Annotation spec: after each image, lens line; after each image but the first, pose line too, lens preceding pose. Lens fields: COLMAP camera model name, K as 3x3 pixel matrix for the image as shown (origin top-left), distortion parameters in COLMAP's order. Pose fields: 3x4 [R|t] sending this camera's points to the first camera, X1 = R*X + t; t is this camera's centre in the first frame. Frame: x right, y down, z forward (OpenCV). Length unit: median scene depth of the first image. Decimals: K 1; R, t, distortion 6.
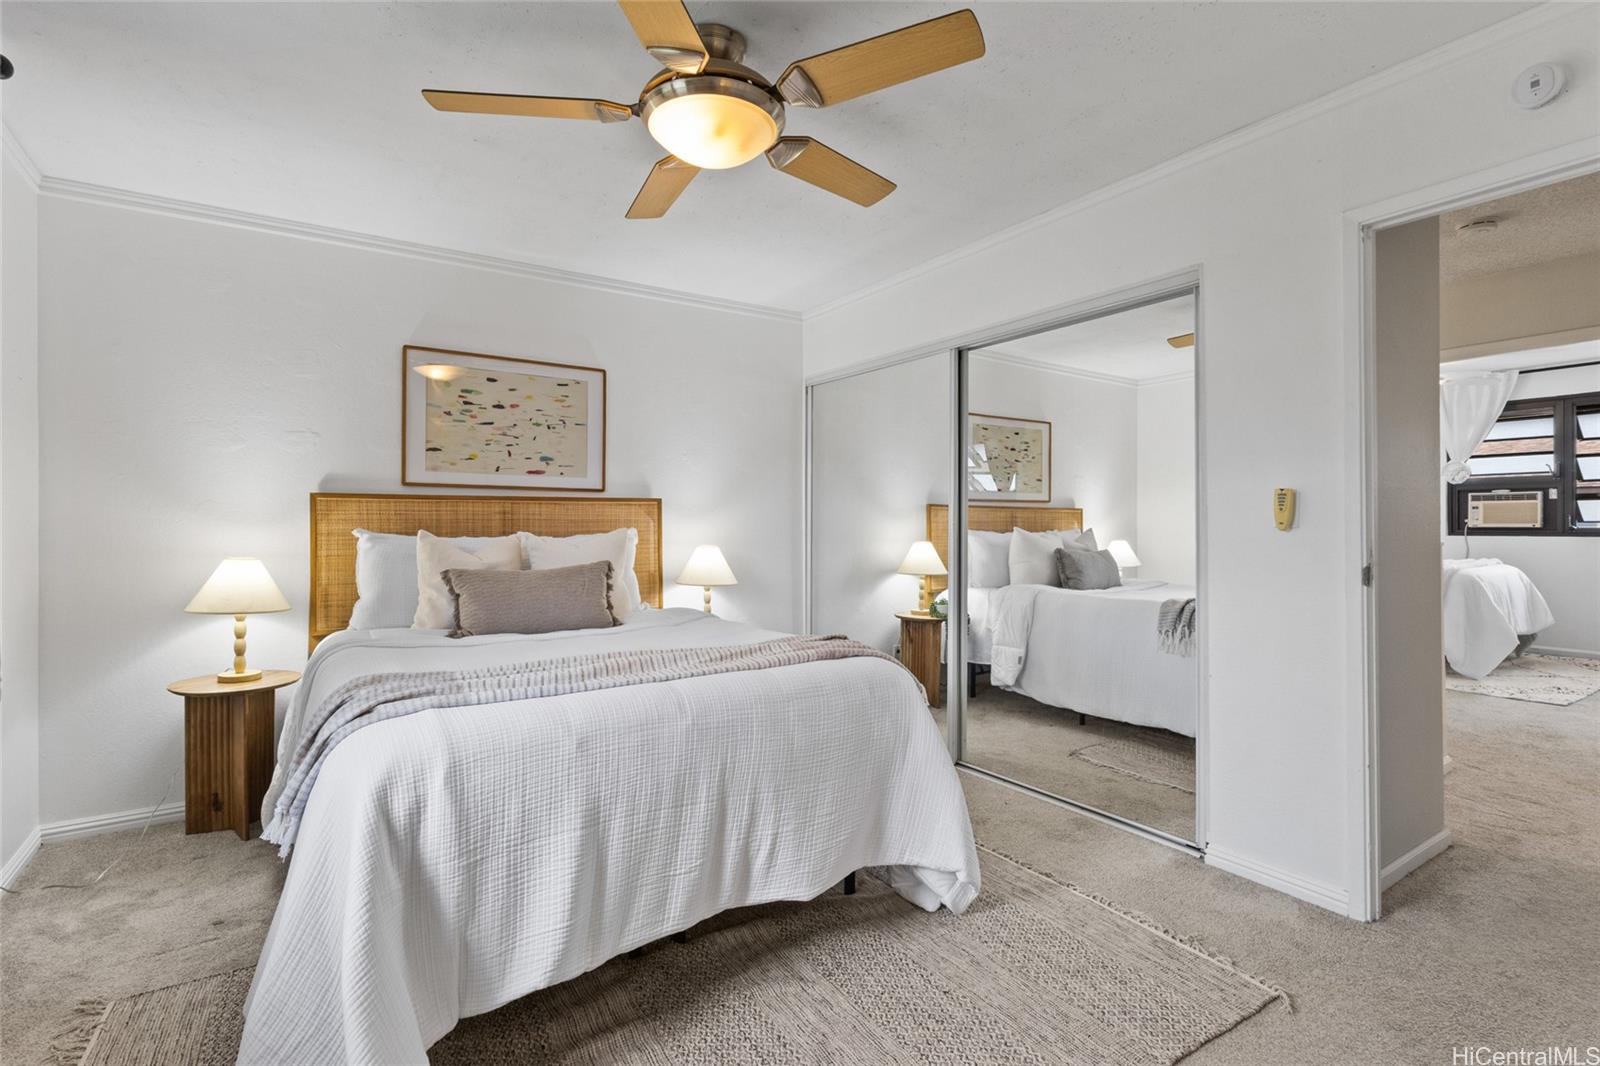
lens RADIAL K [[741.8, 0, 814.5], [0, 741.8, 524.6], [0, 0, 1]] dist [-0.001216, 0.001538]
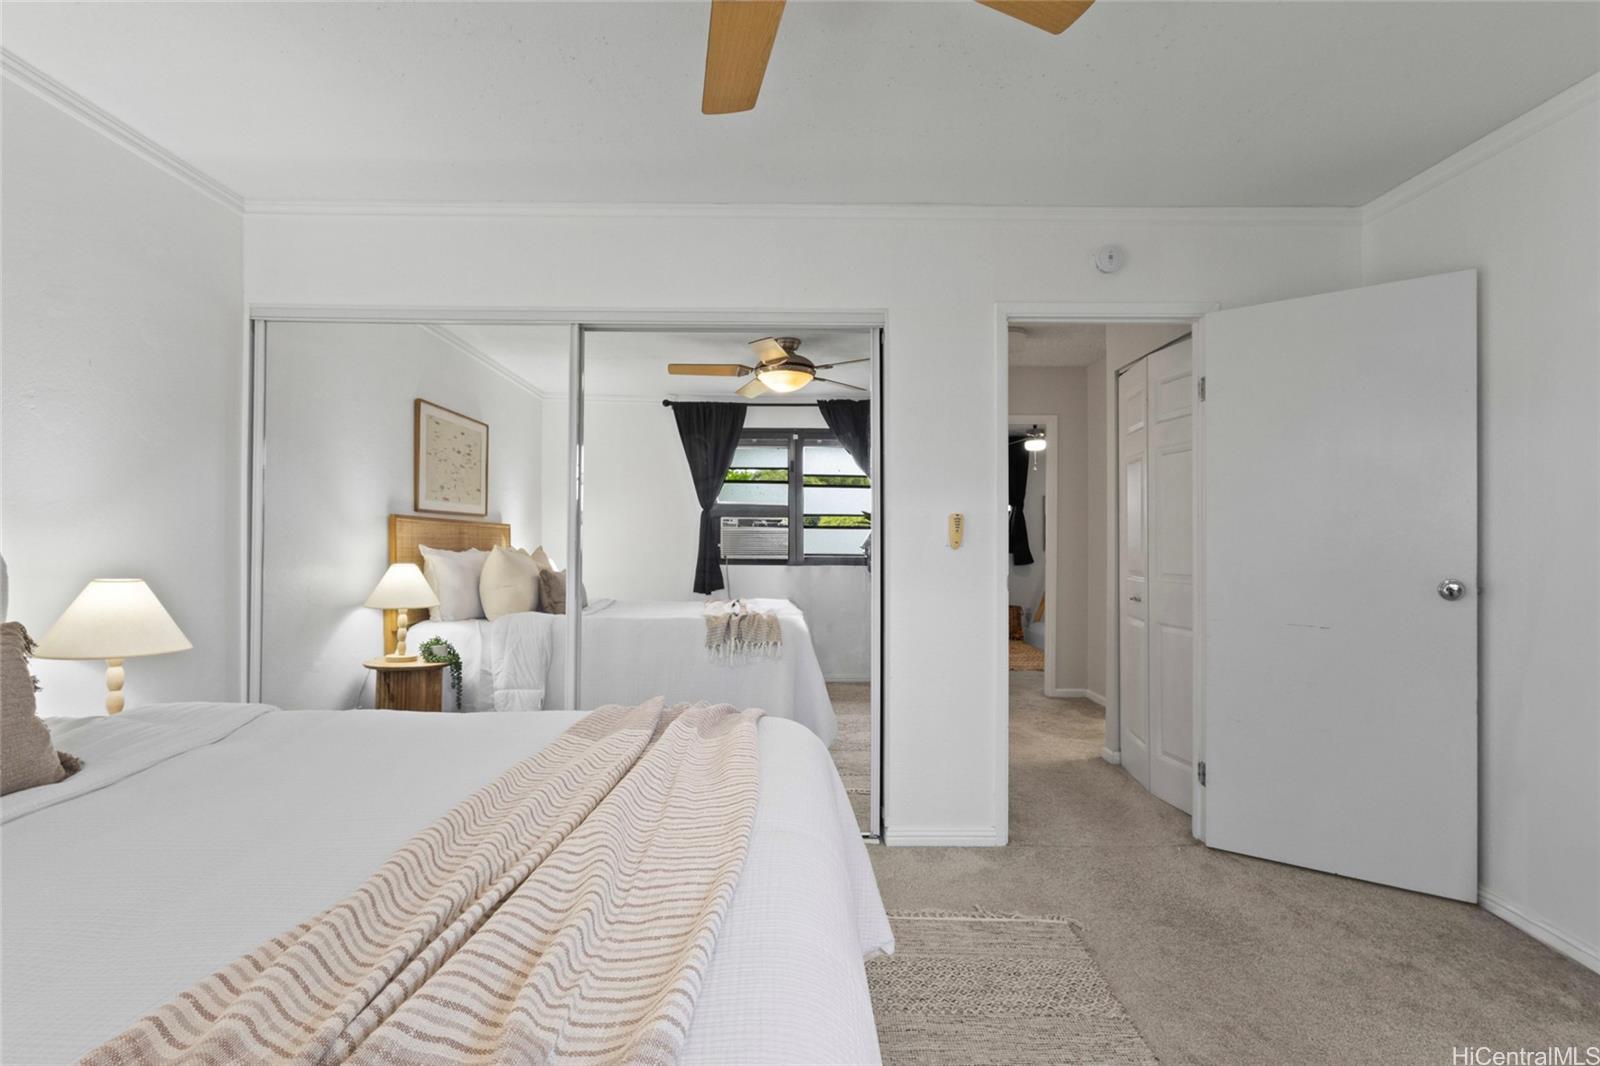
lens RADIAL K [[741.8, 0, 801.7], [0, 741.8, 536.7], [0, 0, 1]] dist [-0.001216, 0.001538]
pose [[0.555048, 0.004403, 0.831807, -0.185163], [0.000124, 0.999986, -0.005376, -0.001365], [-0.831818, 0.003087, 0.555040, 0.190156]]
